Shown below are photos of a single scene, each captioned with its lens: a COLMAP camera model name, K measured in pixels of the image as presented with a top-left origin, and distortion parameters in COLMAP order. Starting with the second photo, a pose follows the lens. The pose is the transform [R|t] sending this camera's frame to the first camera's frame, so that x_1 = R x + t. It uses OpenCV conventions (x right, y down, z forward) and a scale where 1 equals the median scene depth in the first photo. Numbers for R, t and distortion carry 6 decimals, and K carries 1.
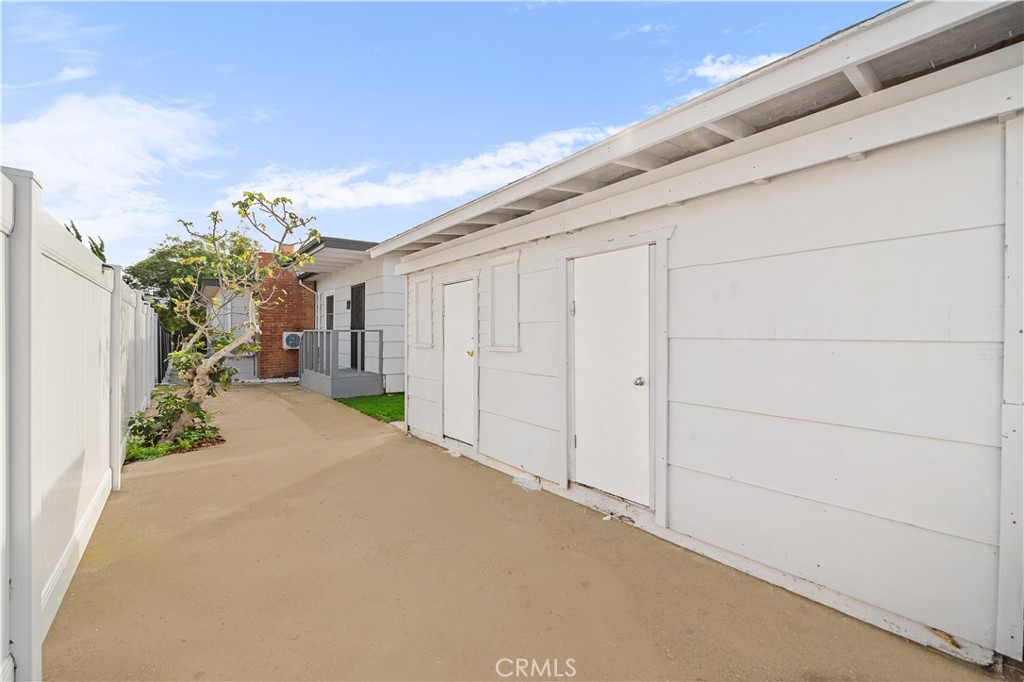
lens RADIAL K [[392.8, 0, 512.0], [0, 392.8, 344.5], [0, 0, 1]] dist [0.000053, 0.000061]
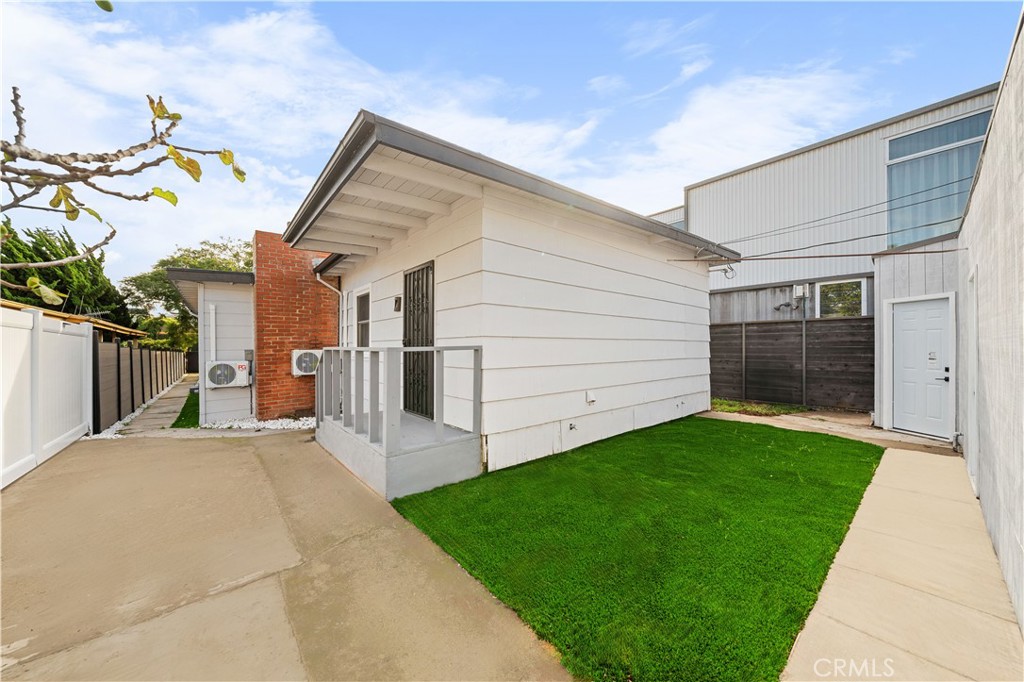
lens RADIAL K [[352.3, 0, 505.5], [0, 352.3, 347.8], [0, 0, 1]] dist [-0.005982, 0.000036]
pose [[0.999929, -0.011159, -0.004201, -0.212885], [0.011061, 0.999682, -0.022642, -0.017358], [0.004452, 0.022594, 0.999735, 0.394252]]
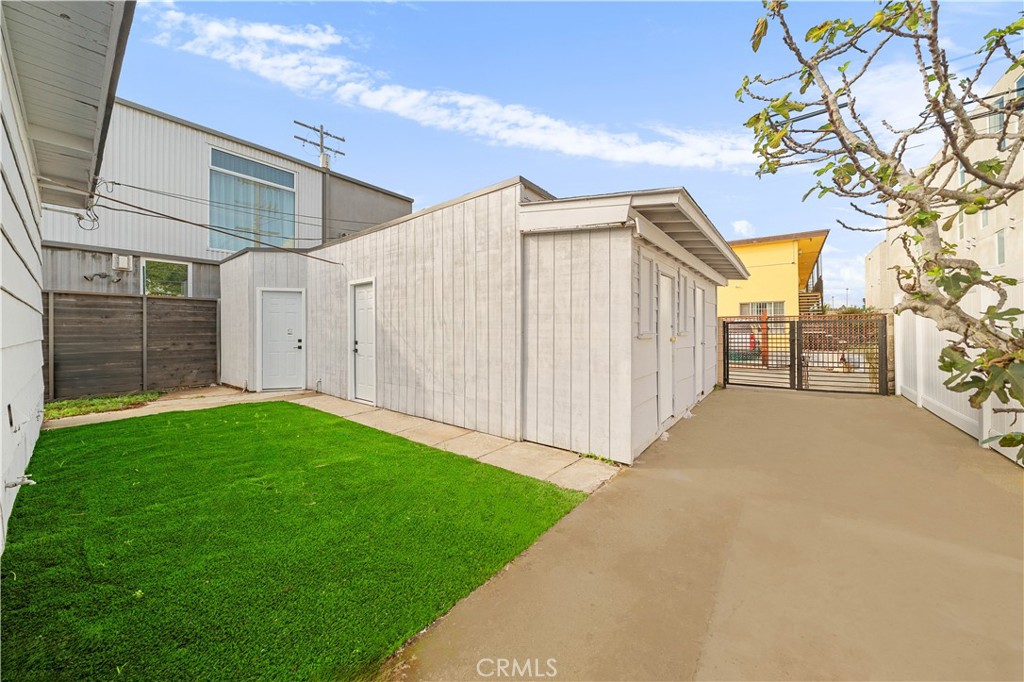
lens RADIAL K [[352.3, 0, 514.6], [0, 352.3, 327.2], [0, 0, 1]] dist [-0.005982, 0.000036]
pose [[-0.215913, 0.001134, 0.976412, -0.378543], [0.028041, 0.999594, 0.005040, -0.011127], [-0.976010, 0.028467, -0.215857, 0.585254]]
